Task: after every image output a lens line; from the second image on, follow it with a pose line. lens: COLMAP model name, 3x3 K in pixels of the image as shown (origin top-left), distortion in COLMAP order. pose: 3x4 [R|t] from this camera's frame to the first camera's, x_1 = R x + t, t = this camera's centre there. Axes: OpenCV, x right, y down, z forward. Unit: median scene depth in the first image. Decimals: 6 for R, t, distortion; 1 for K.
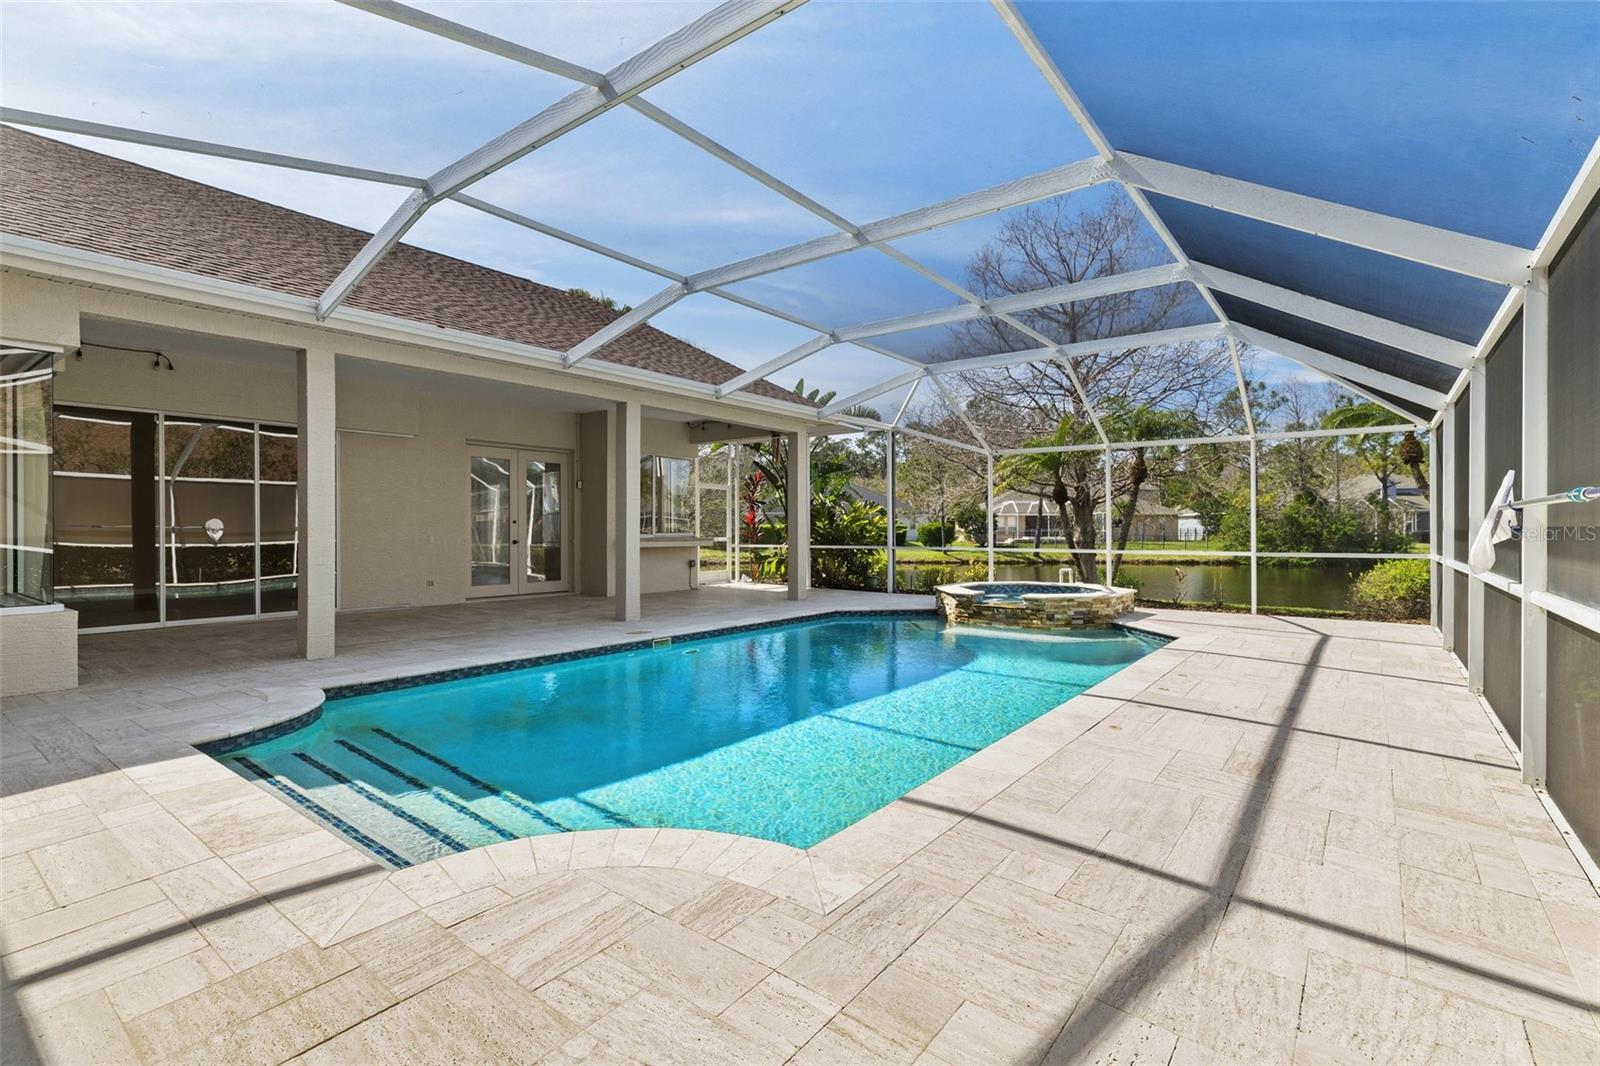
lens RADIAL K [[712.7, 0, 799.2], [0, 712.7, 528.4], [0, 0, 1]] dist [0.001718, 0.001126]
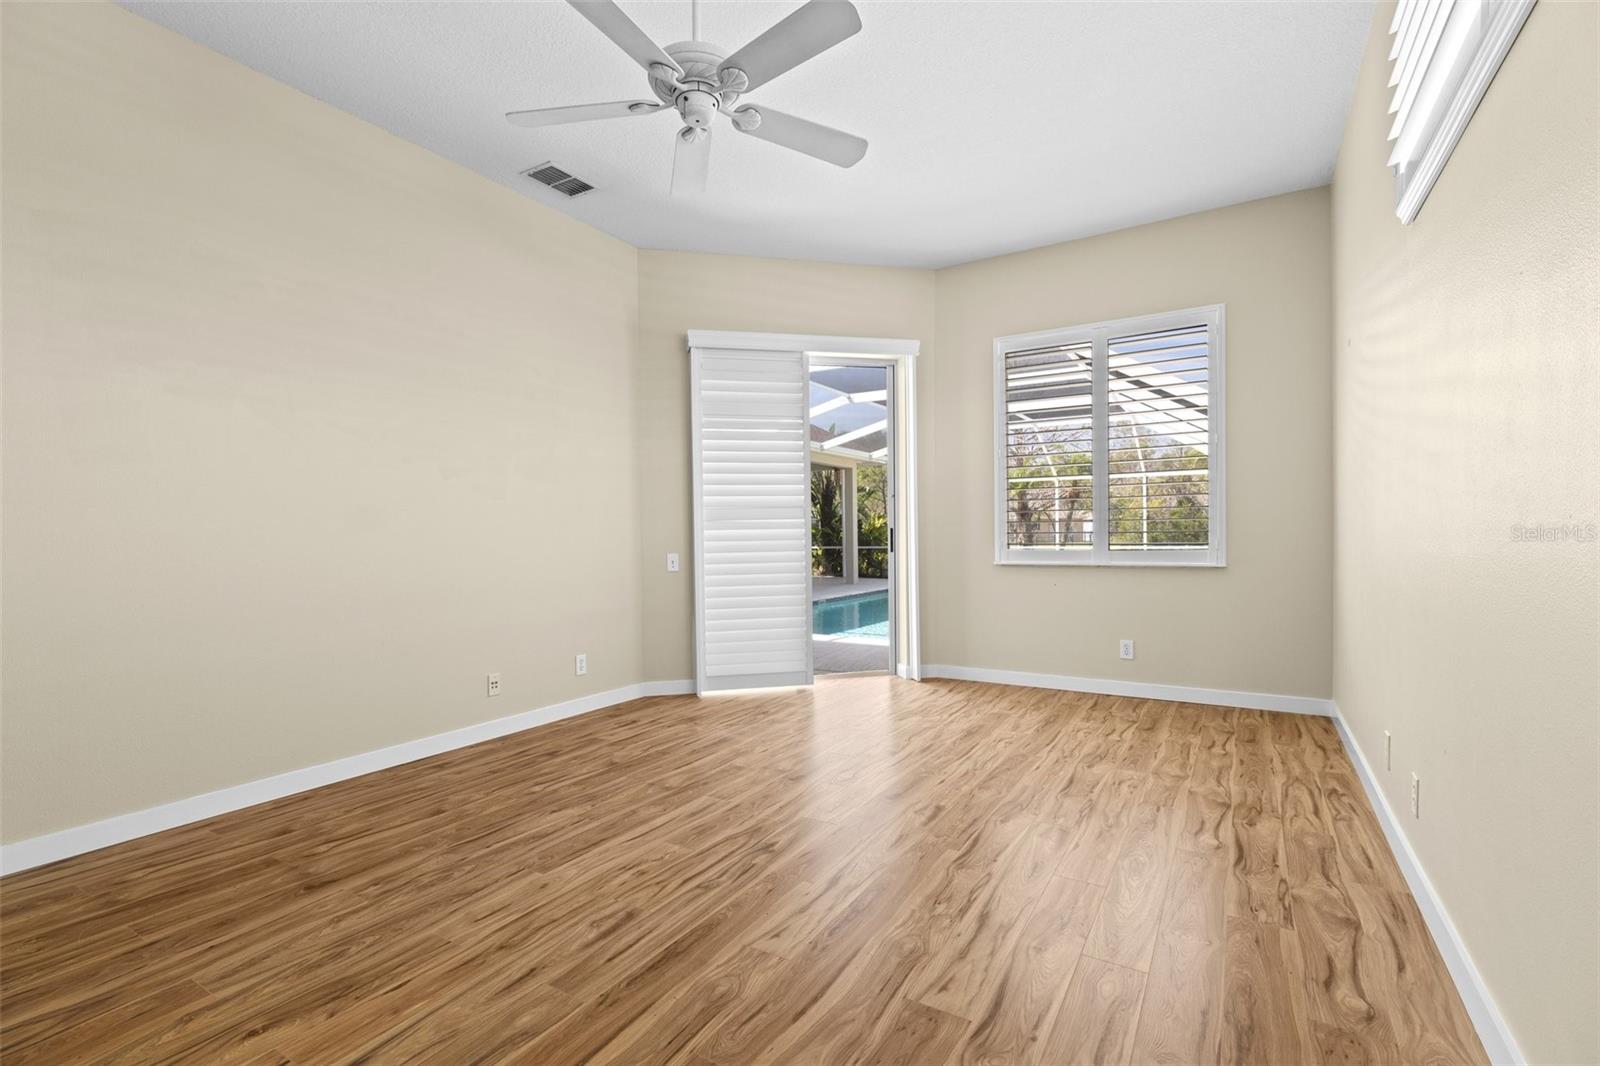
lens RADIAL K [[721.7, 0, 797.1], [0, 721.7, 529.1], [0, 0, 1]] dist [0.002980, 0.000753]
pose [[0.992712, 0.002871, 0.120479, -0.287374], [-0.003212, 0.999991, 0.002641, -0.012914], [-0.120470, -0.003009, 0.992712, -0.443057]]
